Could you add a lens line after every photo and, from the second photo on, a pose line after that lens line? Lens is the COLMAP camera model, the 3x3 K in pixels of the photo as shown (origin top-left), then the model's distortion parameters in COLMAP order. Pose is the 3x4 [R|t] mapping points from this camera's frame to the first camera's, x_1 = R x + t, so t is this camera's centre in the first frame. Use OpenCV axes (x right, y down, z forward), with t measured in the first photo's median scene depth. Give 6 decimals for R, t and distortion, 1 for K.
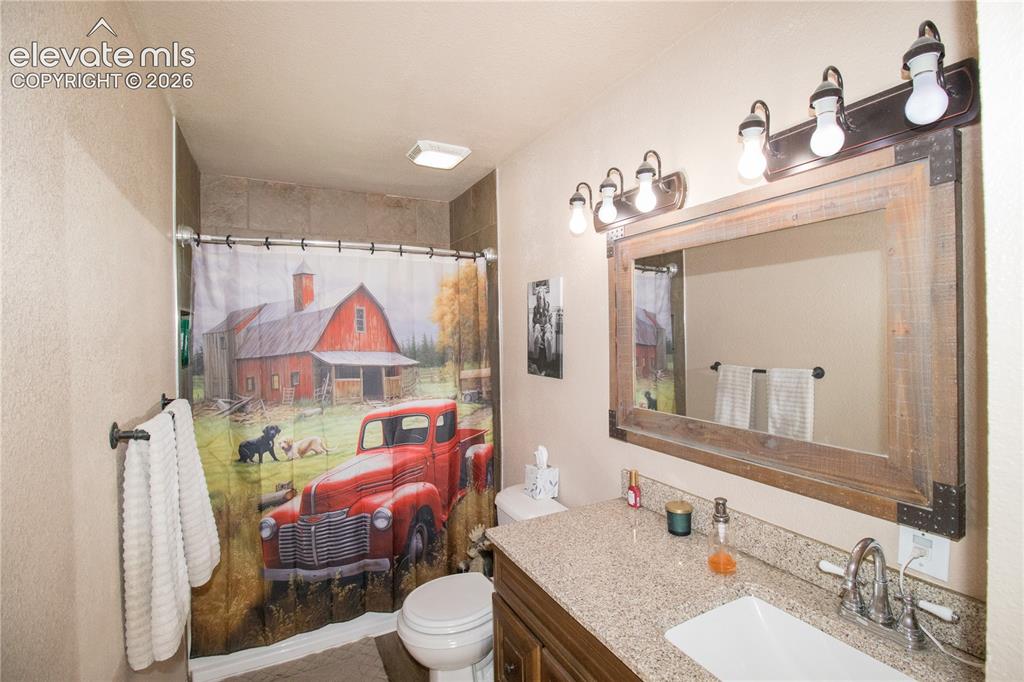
lens RADIAL K [[471.8, 0, 519.2], [0, 471.8, 338.4], [0, 0, 1]] dist [-0.003147, -0.012363]
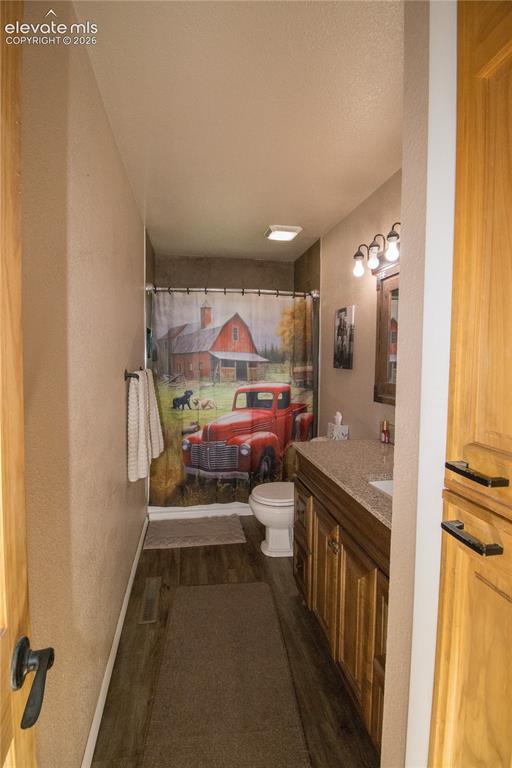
lens RADIAL K [[353.8, 0, 250.1], [0, 353.8, 385.0], [0, 0, 1]] dist [-0.003147, -0.012363]
pose [[0.949248, 0.042234, -0.311680, 0.133893], [-0.024411, 0.997847, 0.060867, 0.070341], [0.313580, -0.050169, 0.948236, -0.238896]]
